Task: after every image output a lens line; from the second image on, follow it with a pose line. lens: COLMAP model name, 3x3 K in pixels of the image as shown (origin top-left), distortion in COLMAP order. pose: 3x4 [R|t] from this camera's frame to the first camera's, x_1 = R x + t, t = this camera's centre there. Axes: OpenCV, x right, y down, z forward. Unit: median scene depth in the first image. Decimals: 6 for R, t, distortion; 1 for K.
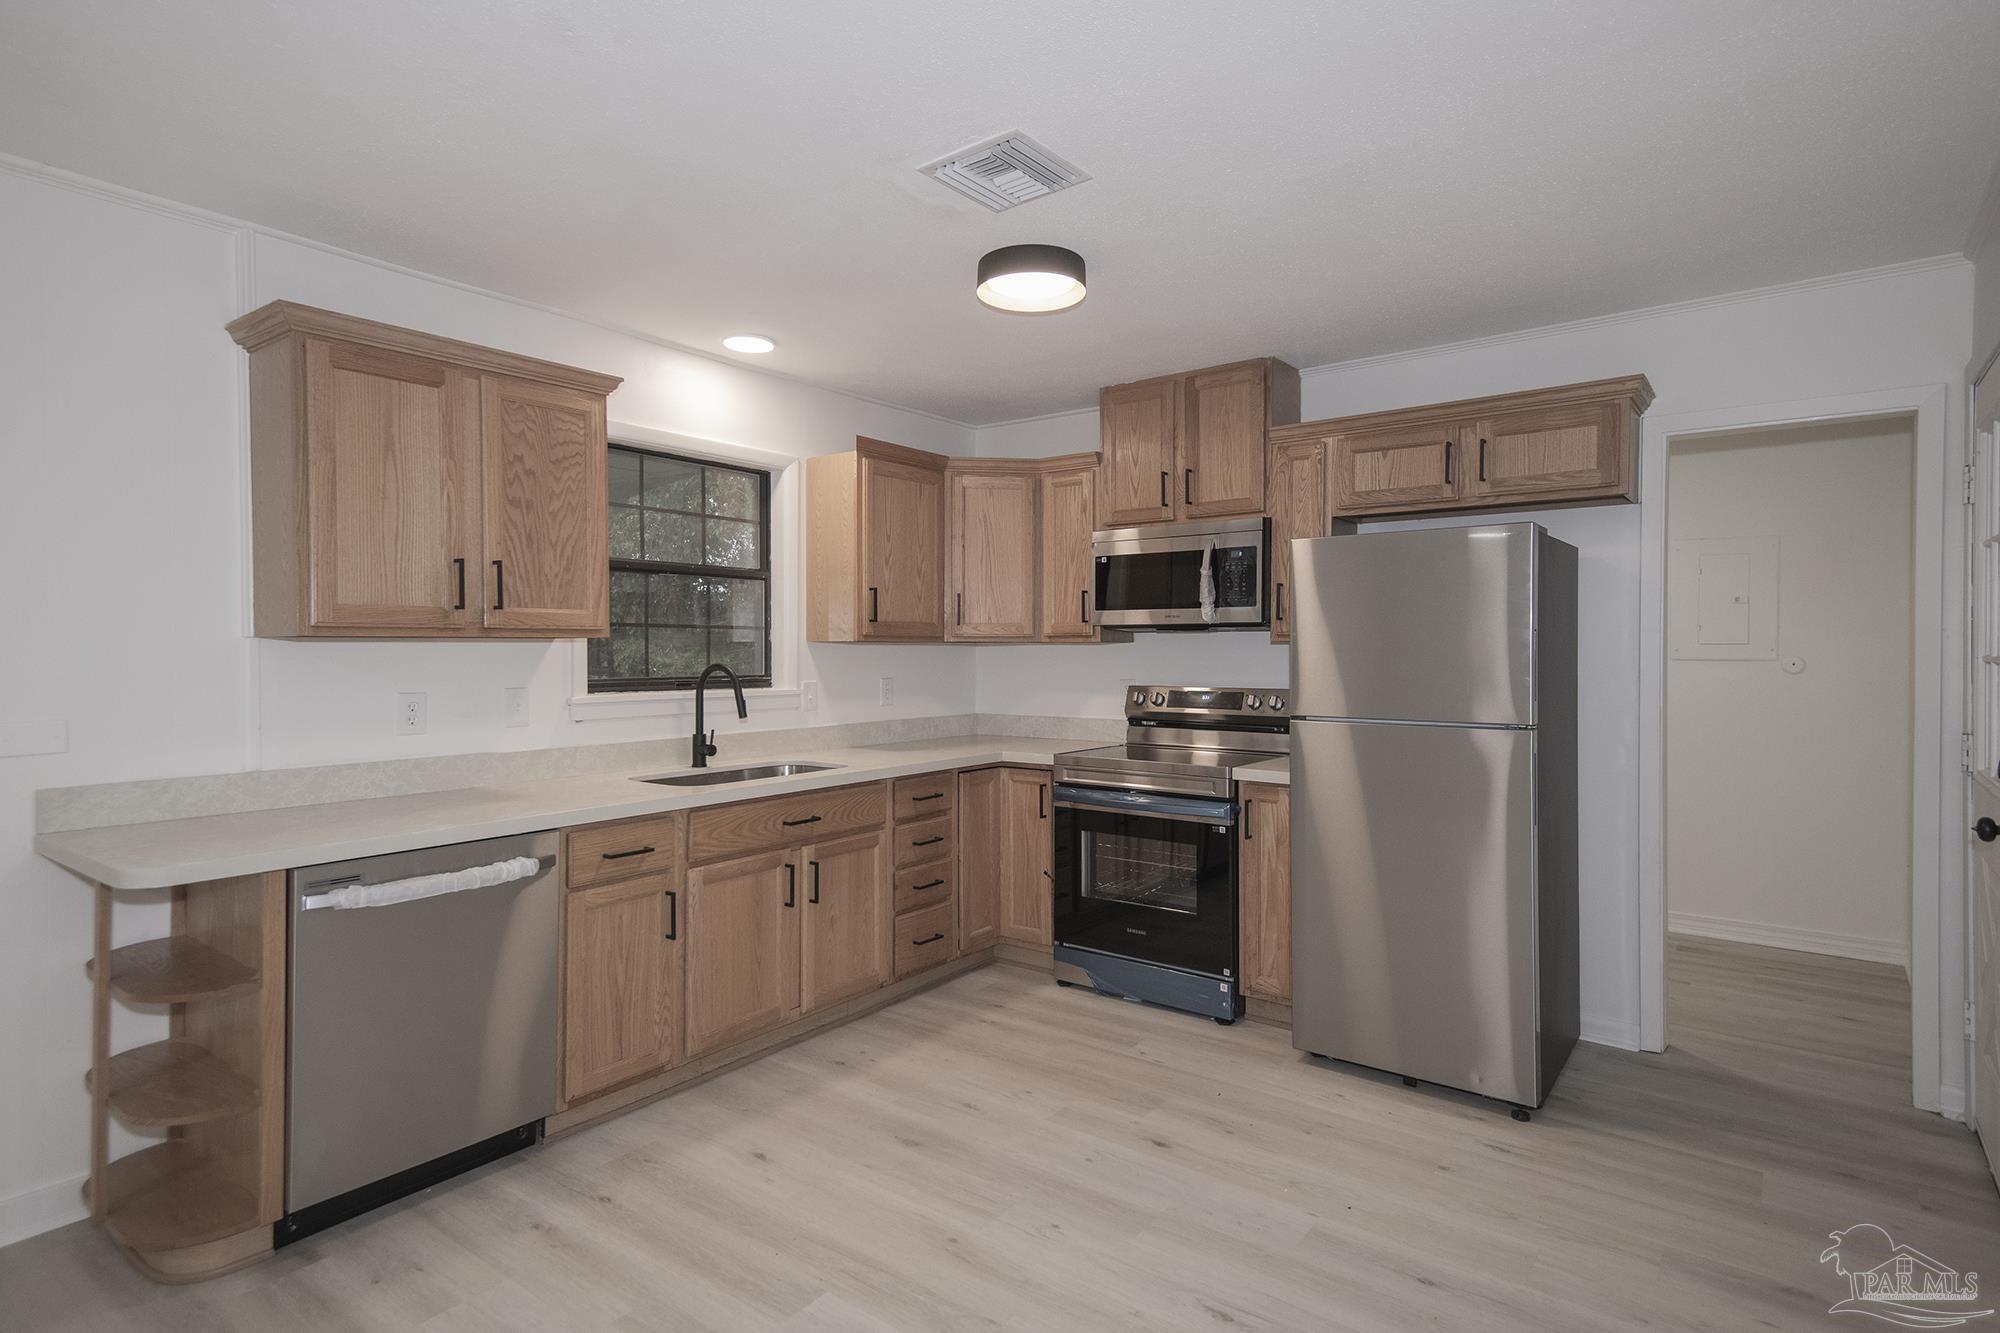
lens RADIAL K [[1030.4, 0, 1001.2], [0, 1030.4, 660.5], [0, 0, 1]] dist [0.038394, -0.002849]
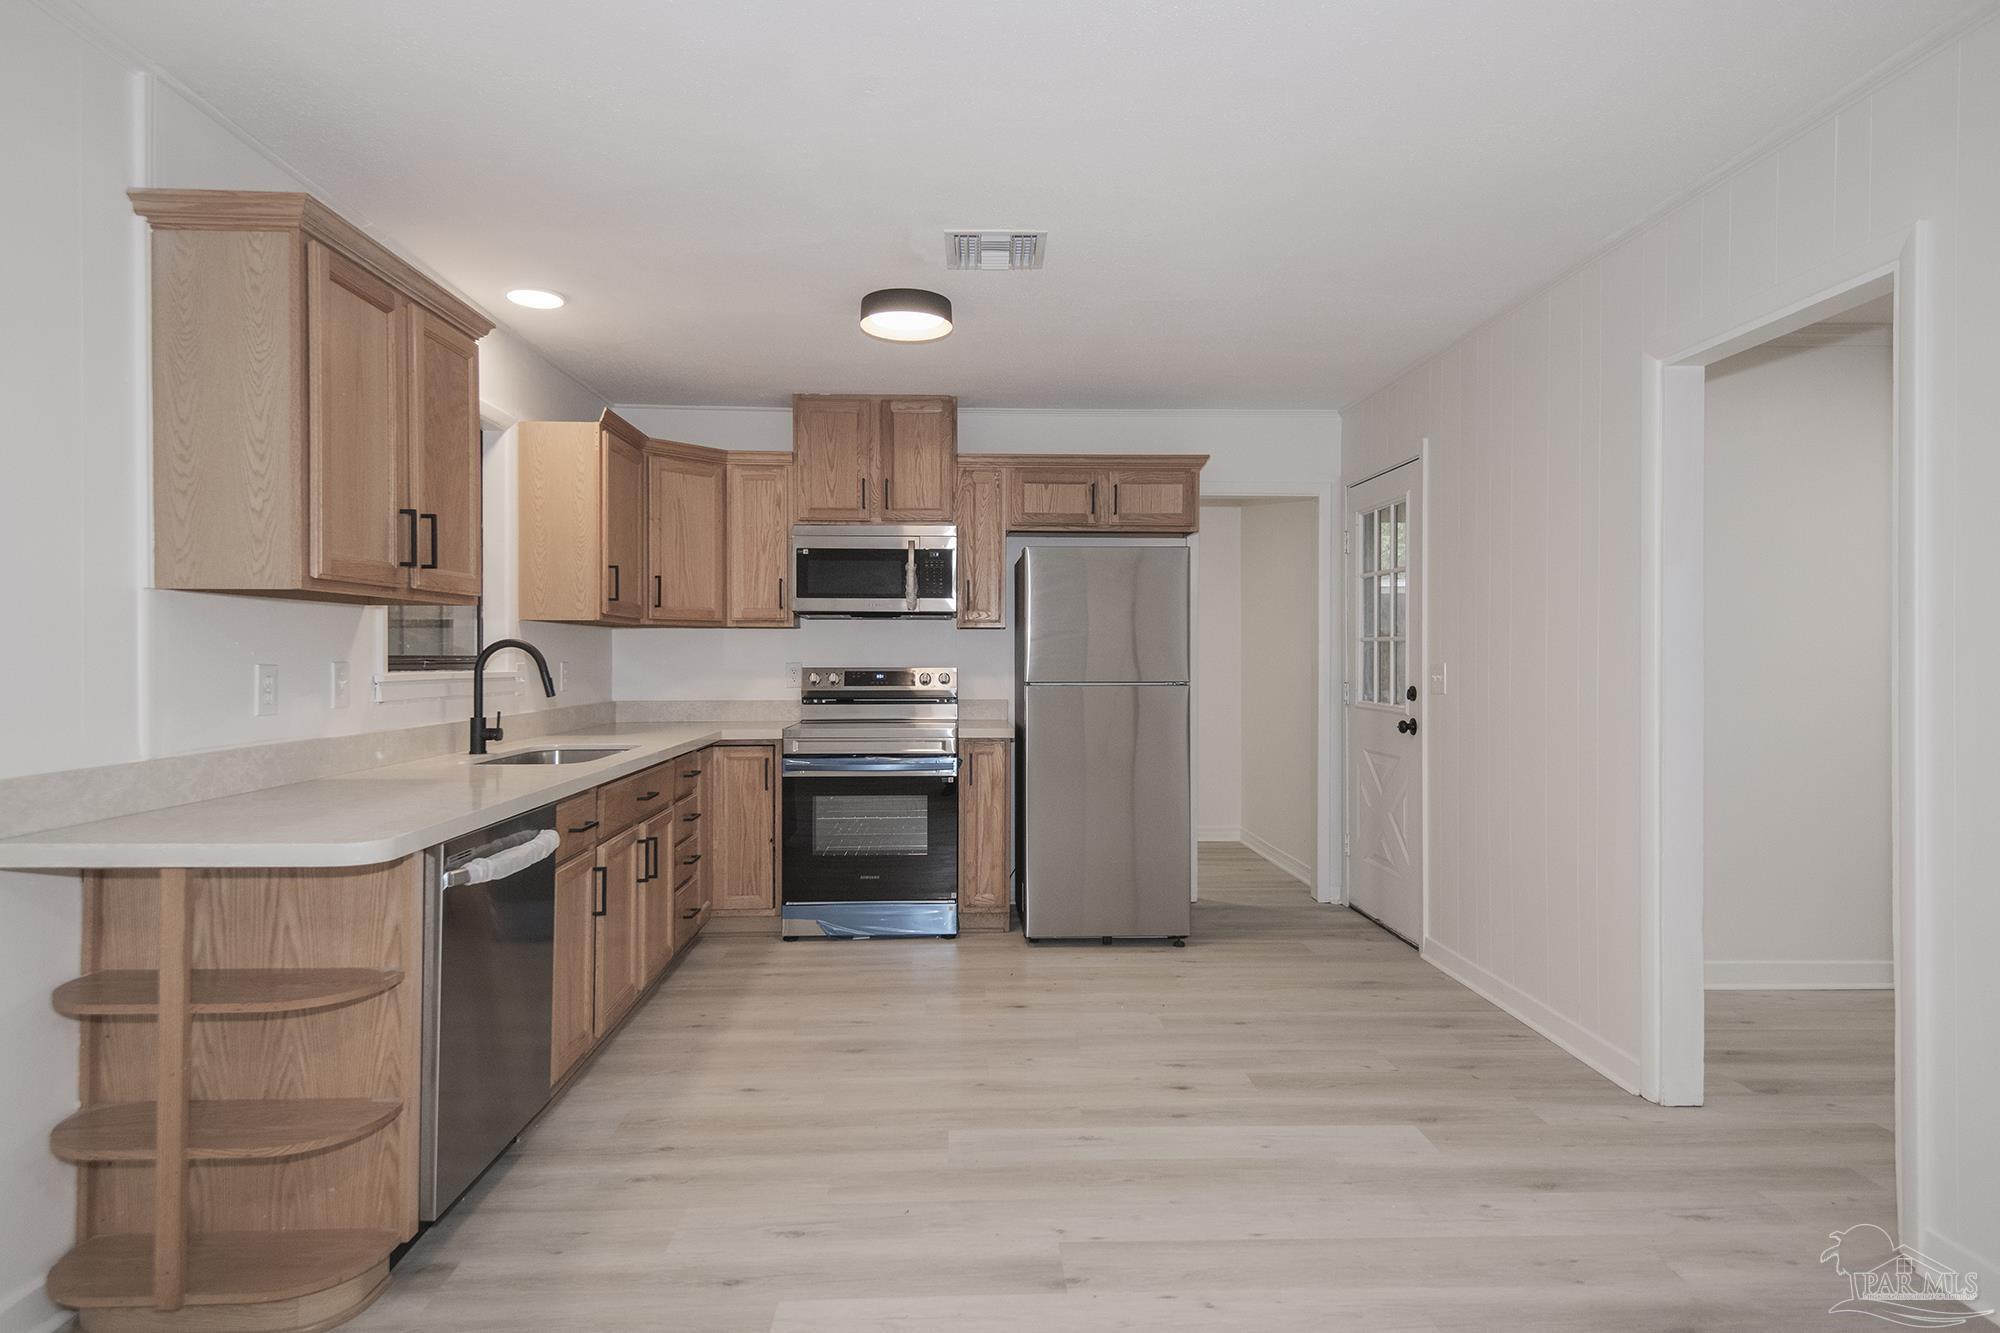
lens RADIAL K [[1077.3, 0, 1000.6], [0, 1077.3, 660.4], [0, 0, 1]] dist [0.035148, -0.014880]
pose [[0.775011, -0.002395, 0.631944, -0.538238], [0.007014, 0.999964, -0.004812, 0.028998], [-0.631909, 0.008162, 0.774999, -0.026347]]
